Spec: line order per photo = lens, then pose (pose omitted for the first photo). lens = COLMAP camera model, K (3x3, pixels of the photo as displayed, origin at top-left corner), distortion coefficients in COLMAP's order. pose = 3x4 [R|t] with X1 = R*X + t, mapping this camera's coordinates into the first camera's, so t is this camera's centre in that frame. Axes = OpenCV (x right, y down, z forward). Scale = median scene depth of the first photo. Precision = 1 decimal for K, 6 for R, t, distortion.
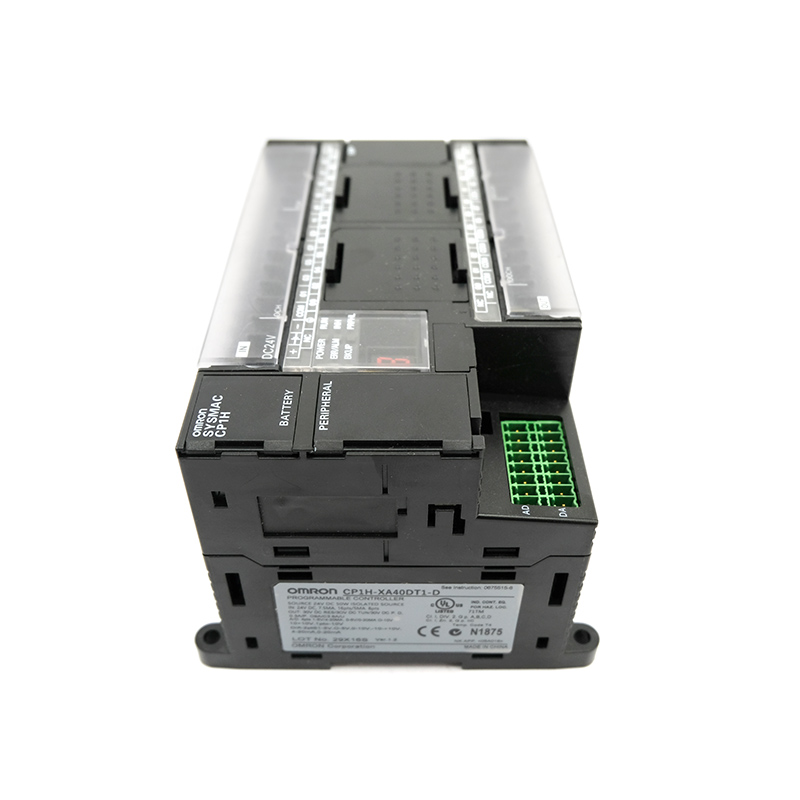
lens RADIAL K [[796.7, 0, 398.1], [0, 796.7, 396.0], [0, 0, 1]] dist [-0.025438, 0.000000]
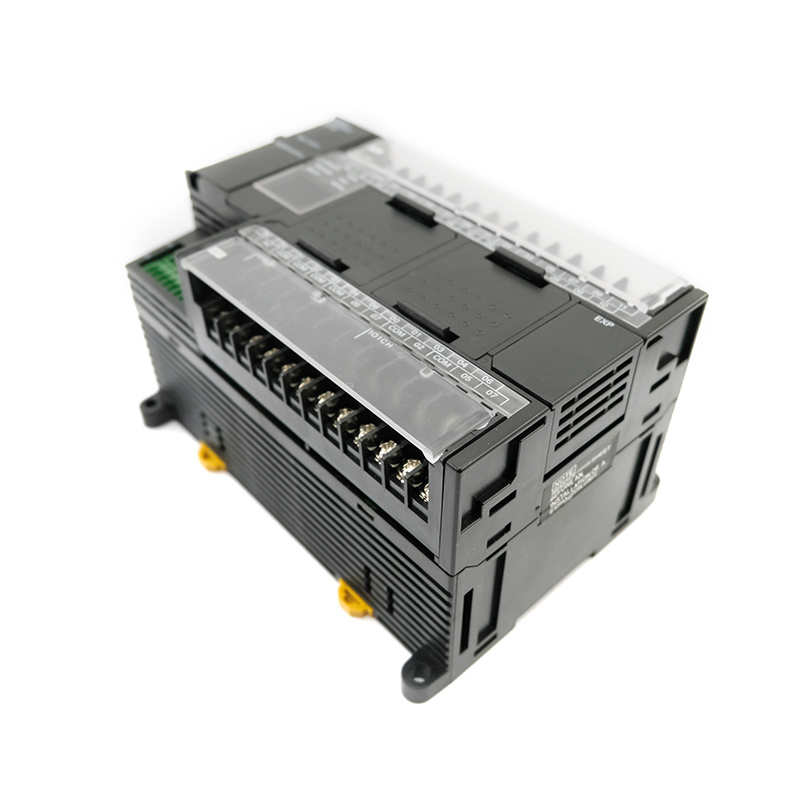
lens RADIAL K [[796.7, 0, 397.5], [0, 796.7, 396.5], [0, 0, 1]] dist [-0.025438, 0.000000]
pose [[-0.741829, 0.456987, -0.490767, 0.627005], [-0.436914, 0.225814, 0.870697, -1.131180], [0.508720, 0.860332, 0.032149, 1.271030]]
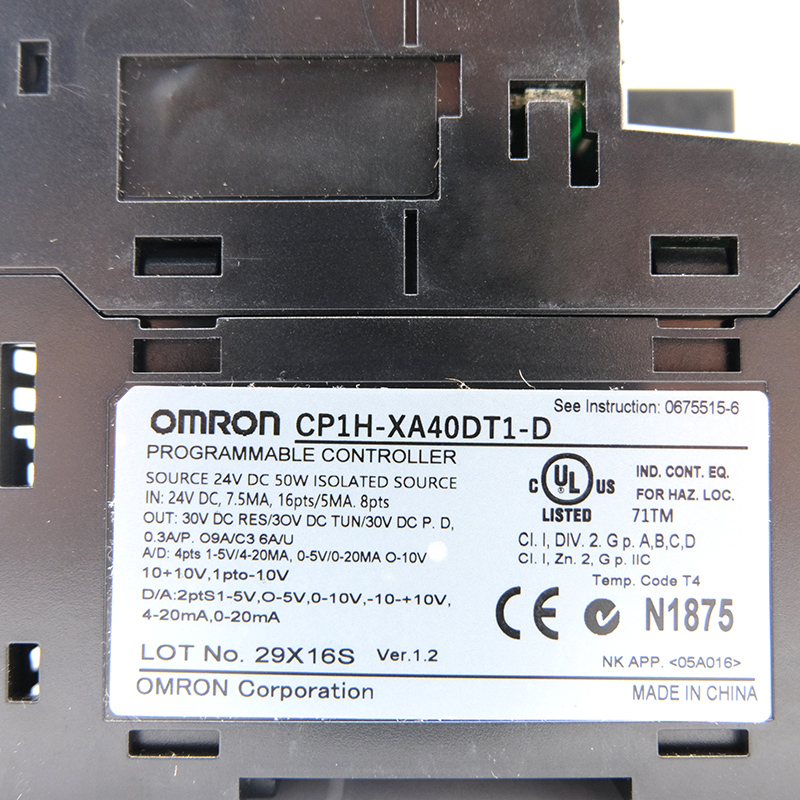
lens RADIAL K [[796.7, 0, 399.6], [0, 796.7, 400.0], [0, 0, 1]] dist [-0.025438, 0.000000]
pose [[1.000000, -0.000234, -0.000205, -0.019263], [0.000029, 0.726204, -0.687480, 0.490758], [0.000310, 0.687480, 0.726204, 0.703836]]
